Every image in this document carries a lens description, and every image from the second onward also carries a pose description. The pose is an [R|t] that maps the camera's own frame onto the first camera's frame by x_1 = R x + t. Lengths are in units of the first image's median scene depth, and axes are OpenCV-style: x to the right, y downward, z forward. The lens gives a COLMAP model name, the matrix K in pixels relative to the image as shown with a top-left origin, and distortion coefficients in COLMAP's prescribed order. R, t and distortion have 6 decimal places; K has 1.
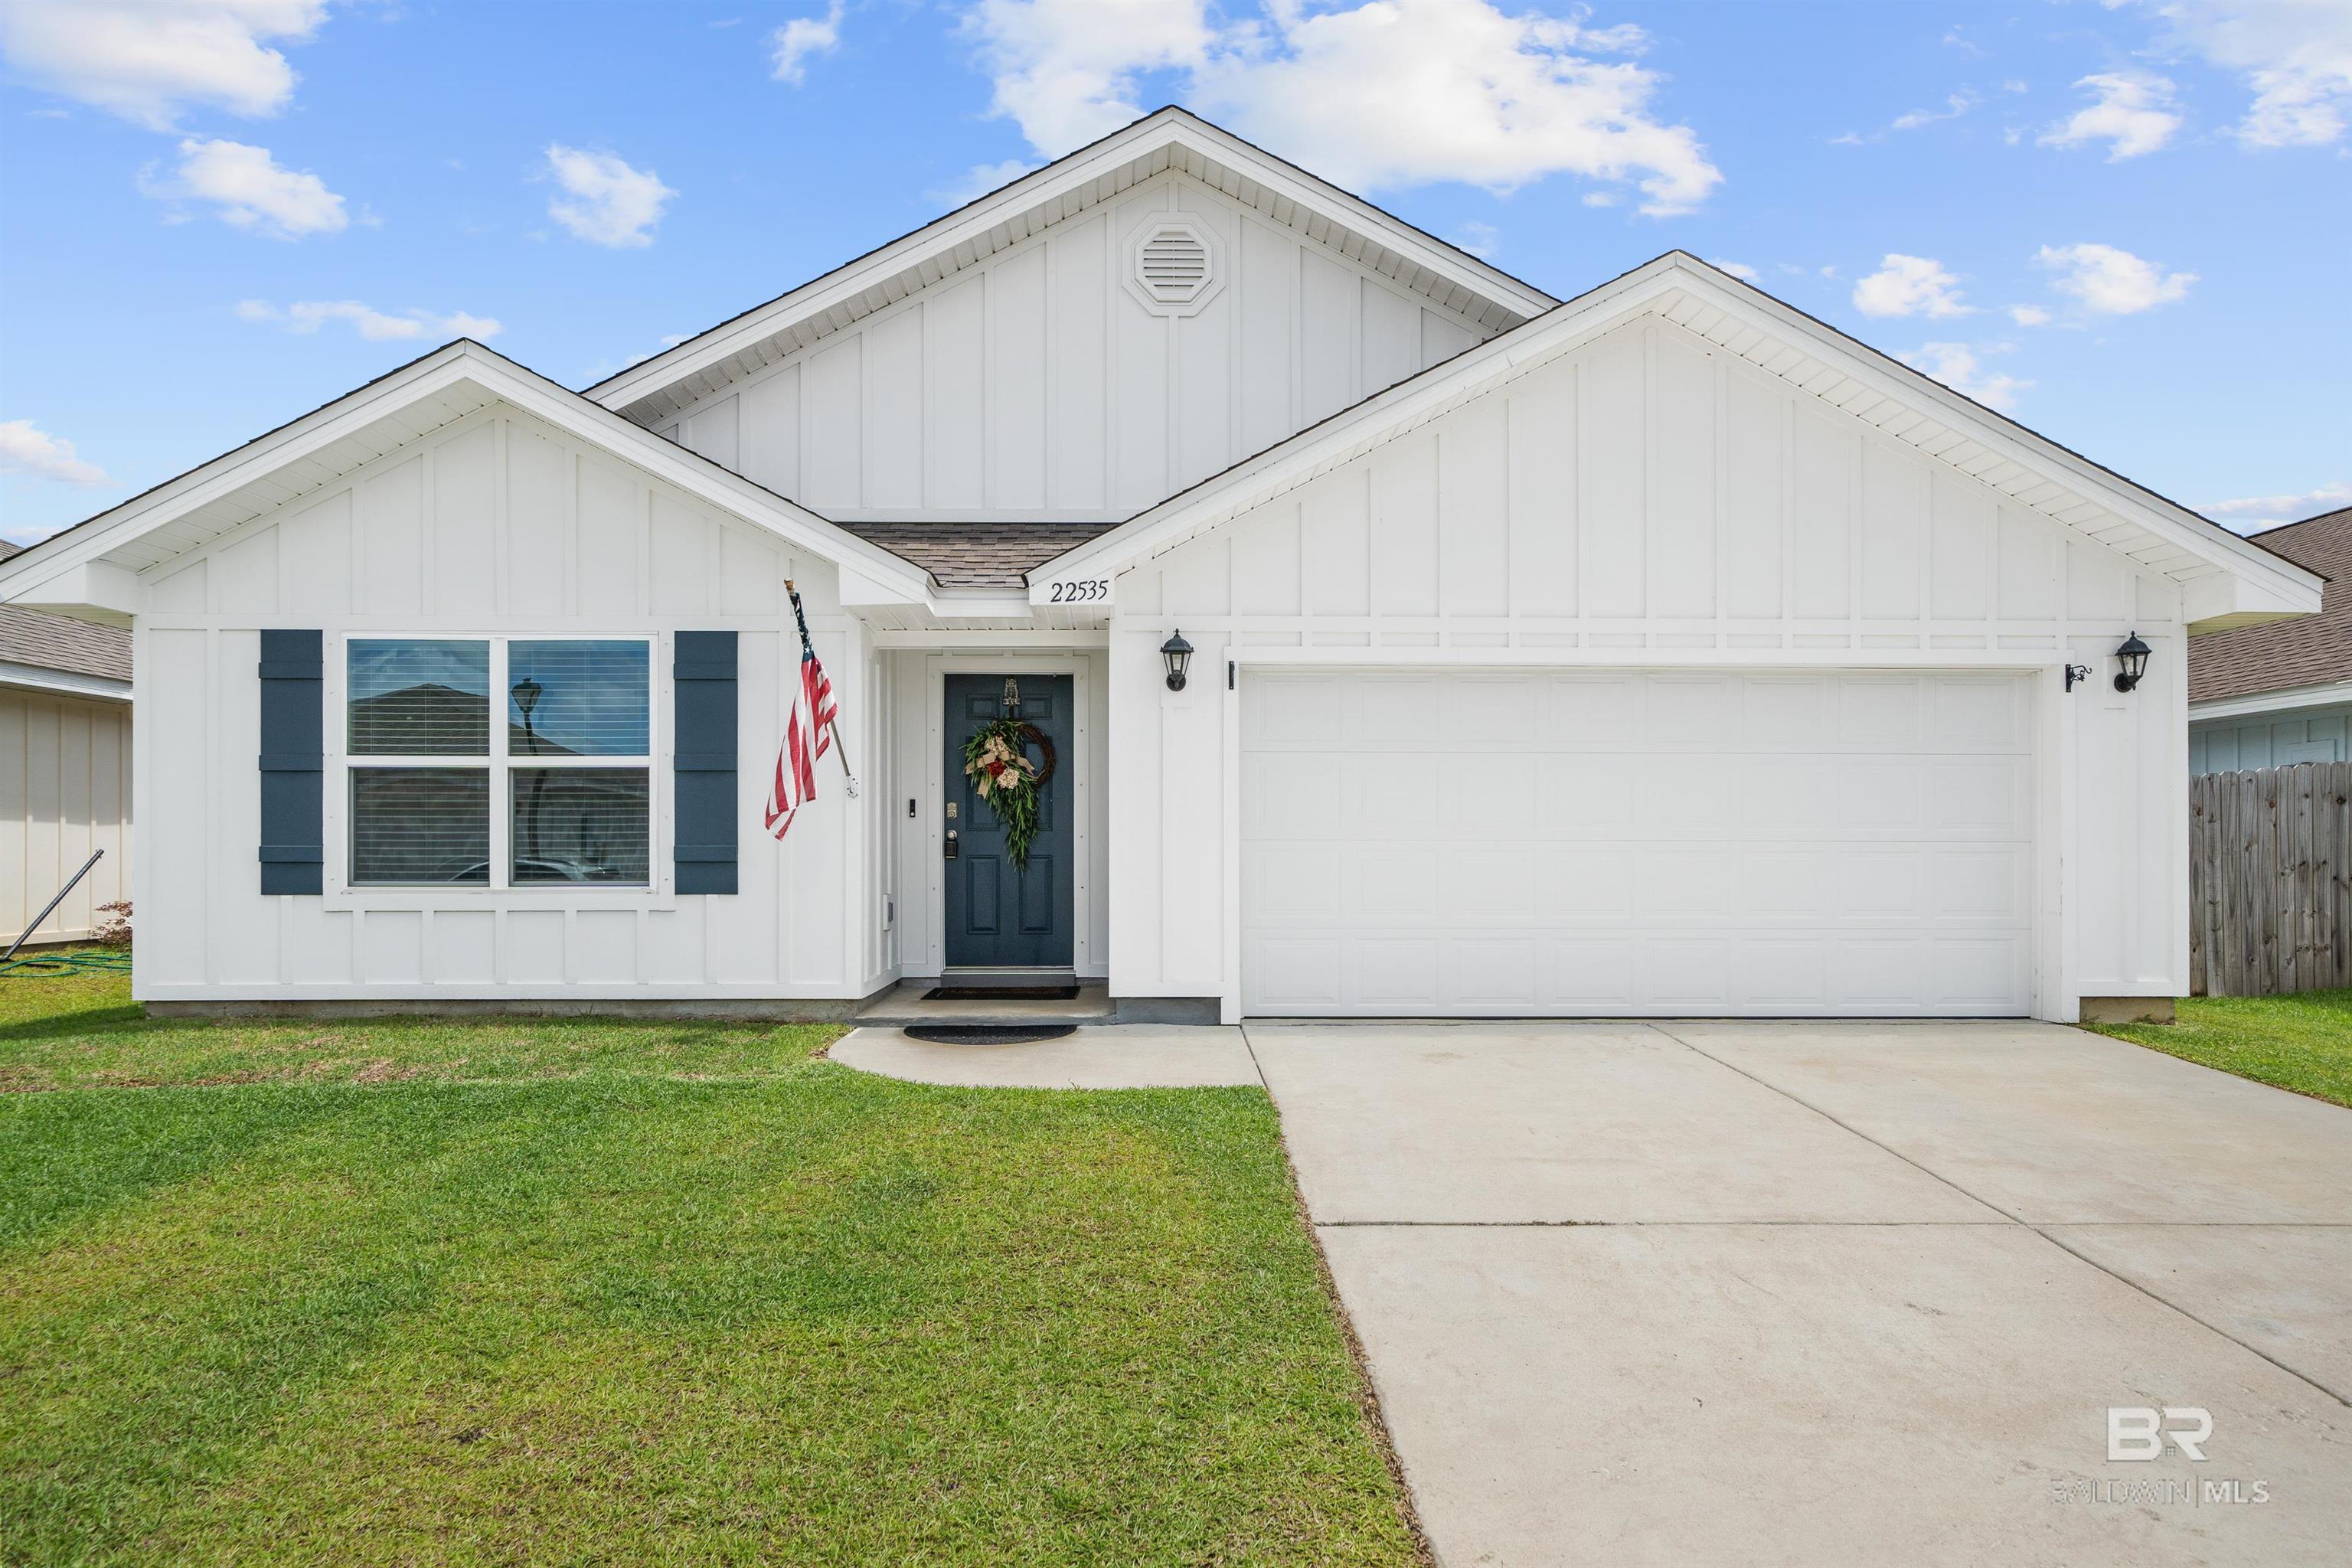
lens RADIAL K [[1514.2, 0, 1181.8], [0, 1514.2, 782.3], [0, 0, 1]] dist [0.000870, 0.000973]
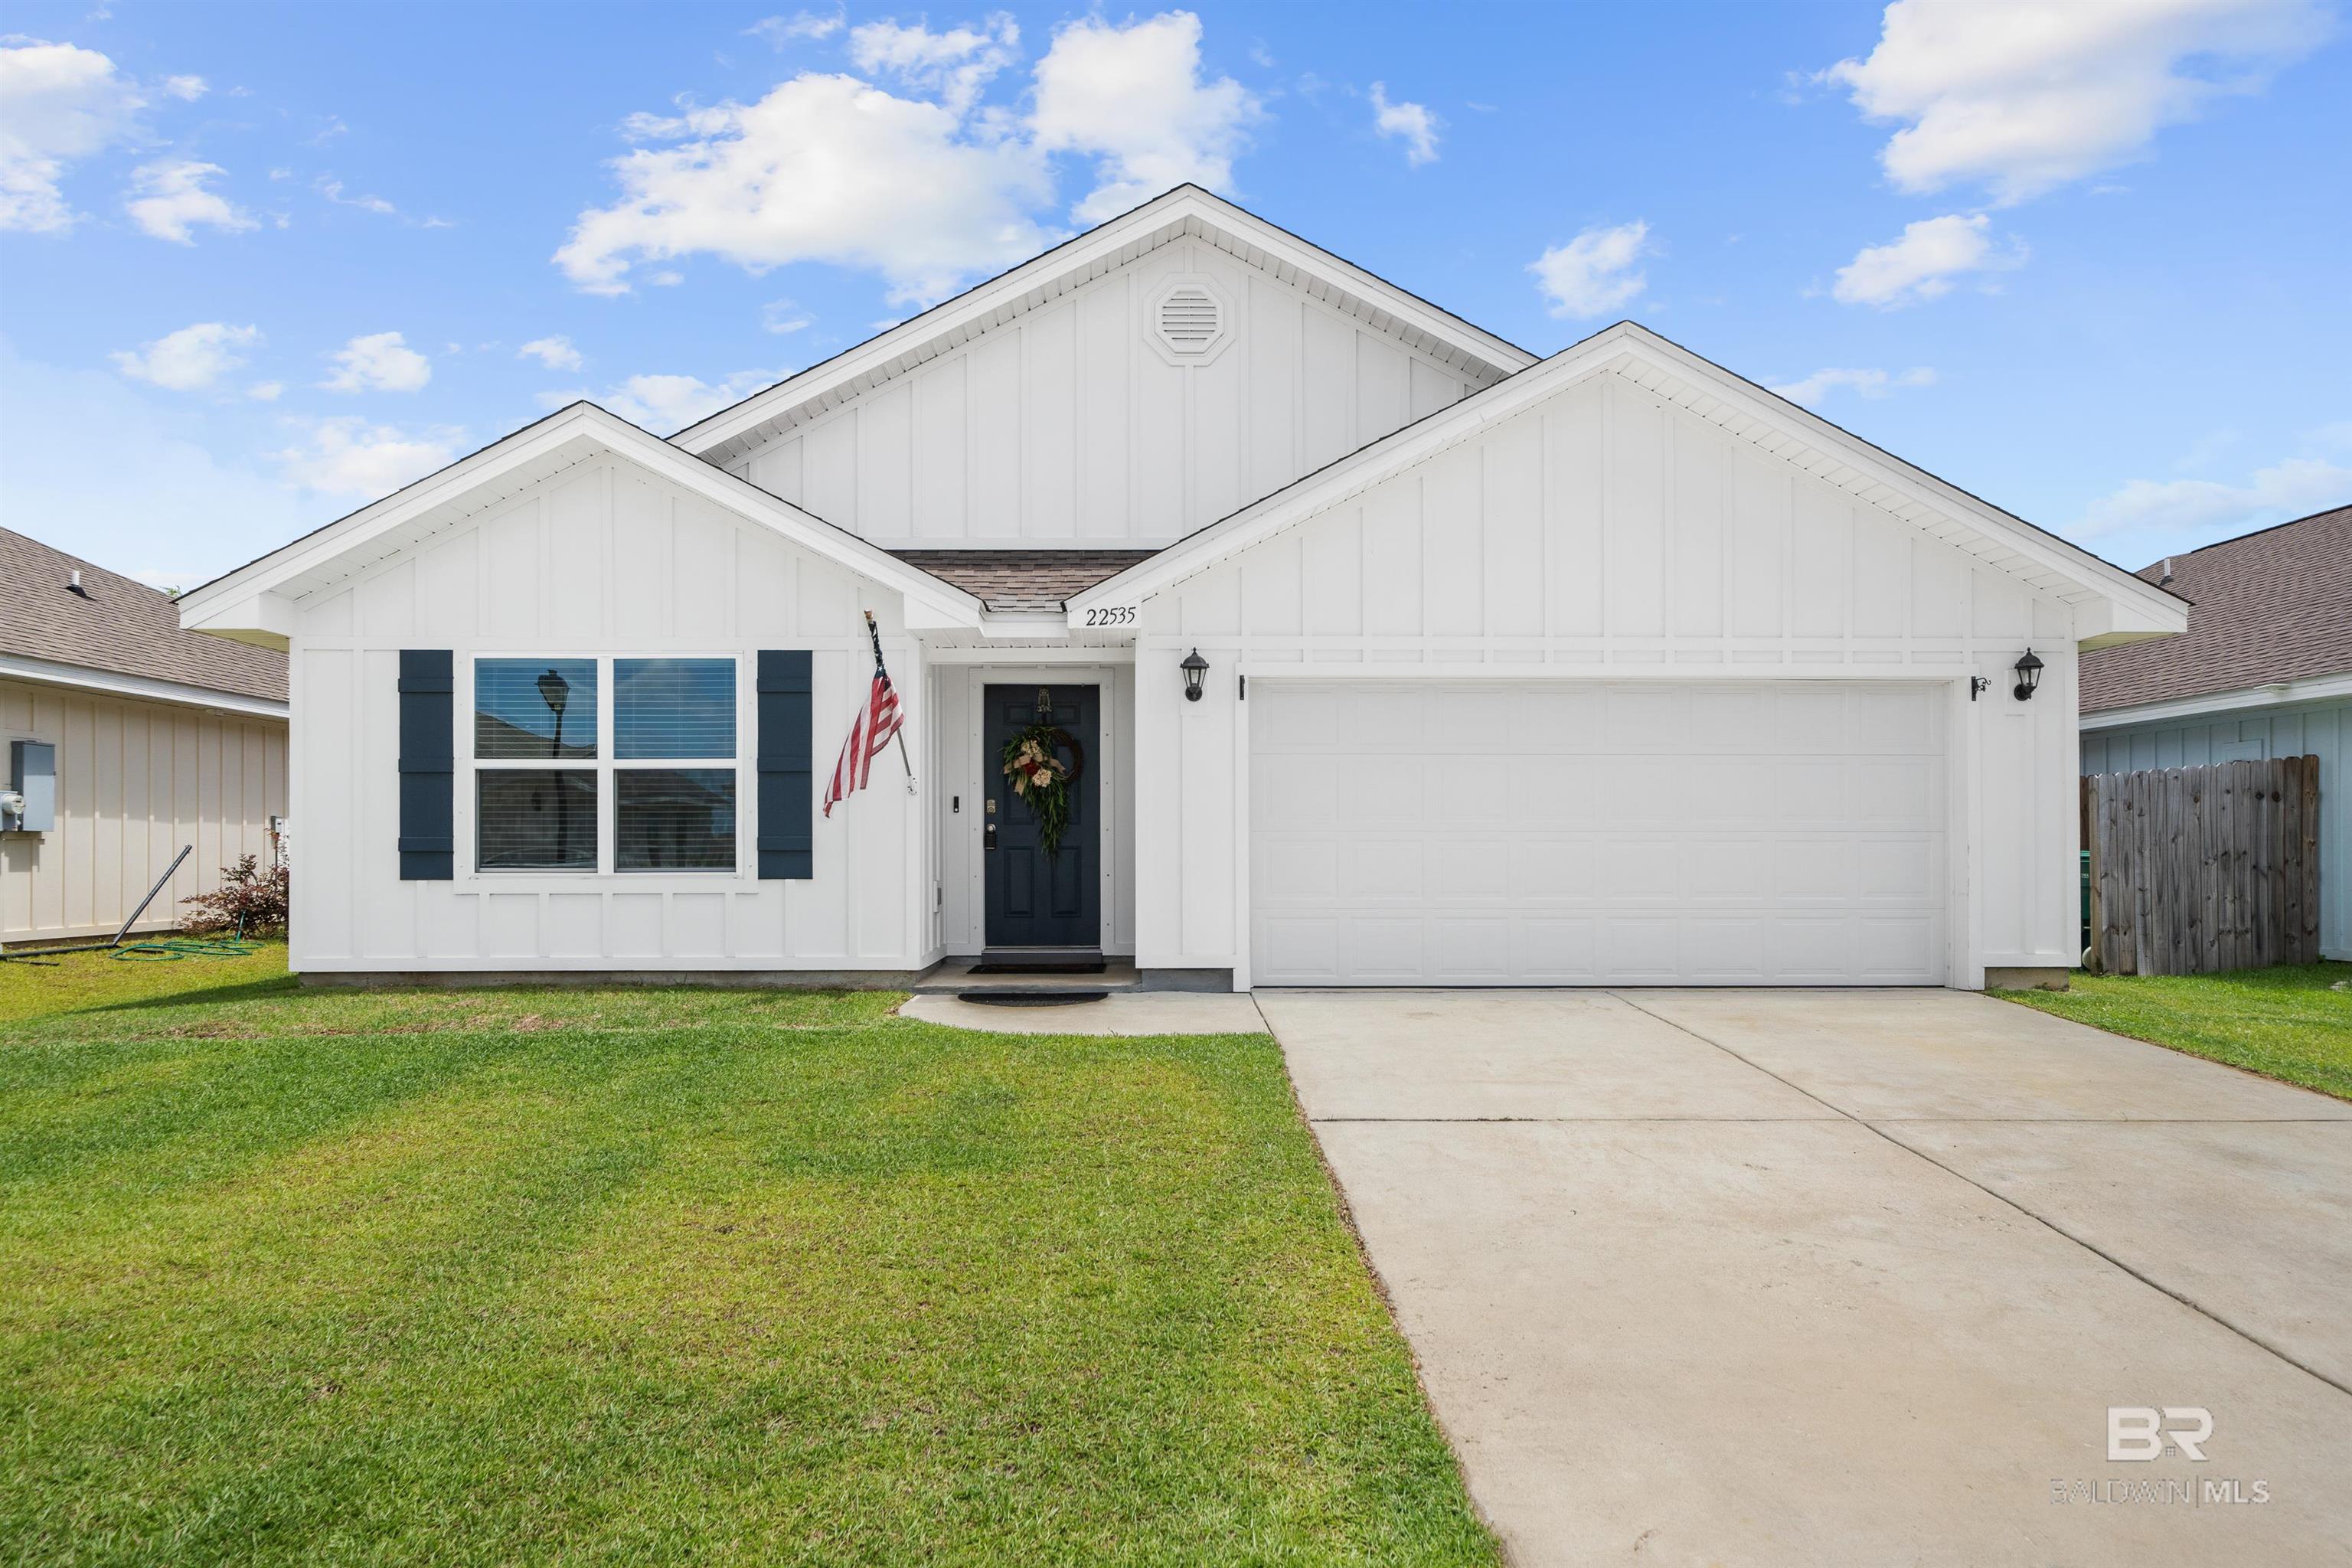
lens RADIAL K [[1620.9, 0, 1176.0], [0, 1620.9, 784.0], [0, 0, 1]] dist [0.001284, 0.003391]
pose [[0.999990, -0.001753, -0.004074, -0.012319], [0.001760, 0.999997, 0.001807, 0.000040], [0.004071, -0.001814, 0.999990, -0.229767]]
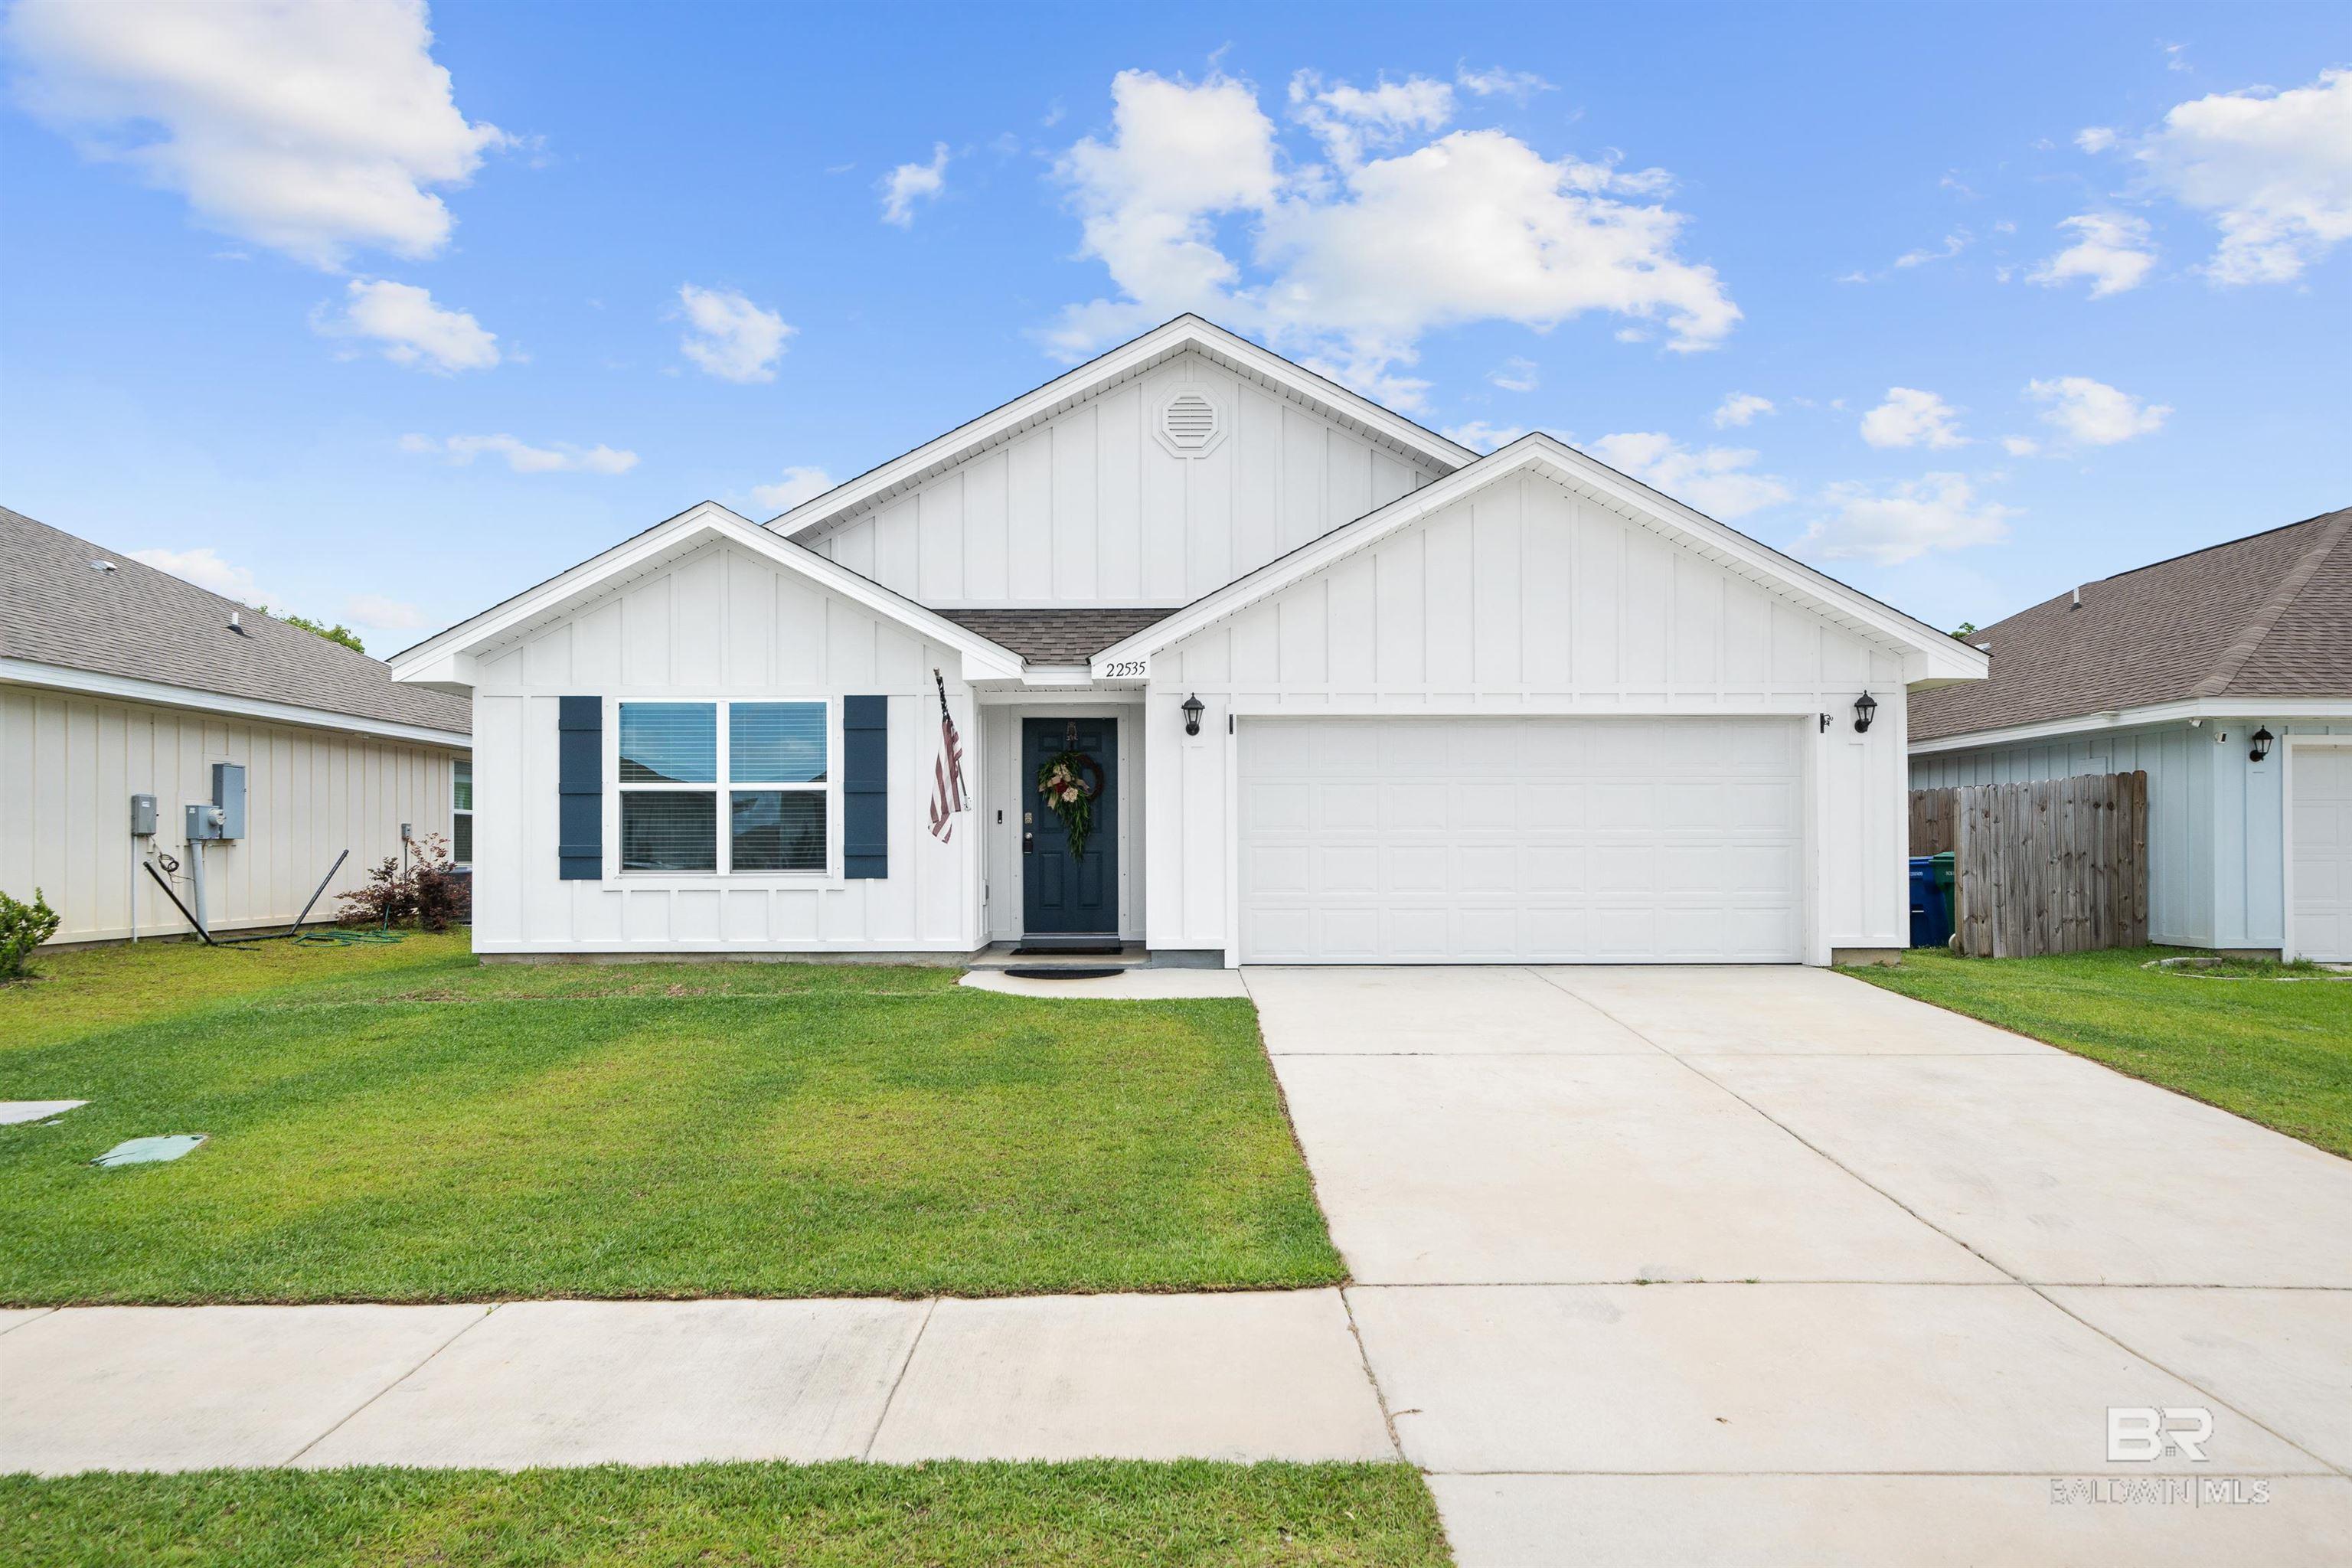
lens RADIAL K [[1620.9, 0, 1176.0], [0, 1620.9, 784.0], [0, 0, 1]] dist [0.001284, 0.003391]
pose [[0.999853, -0.004061, -0.016632, 0.005875], [0.004132, 0.999983, 0.004225, -0.020965], [0.016615, -0.004293, 0.999853, -0.533528]]
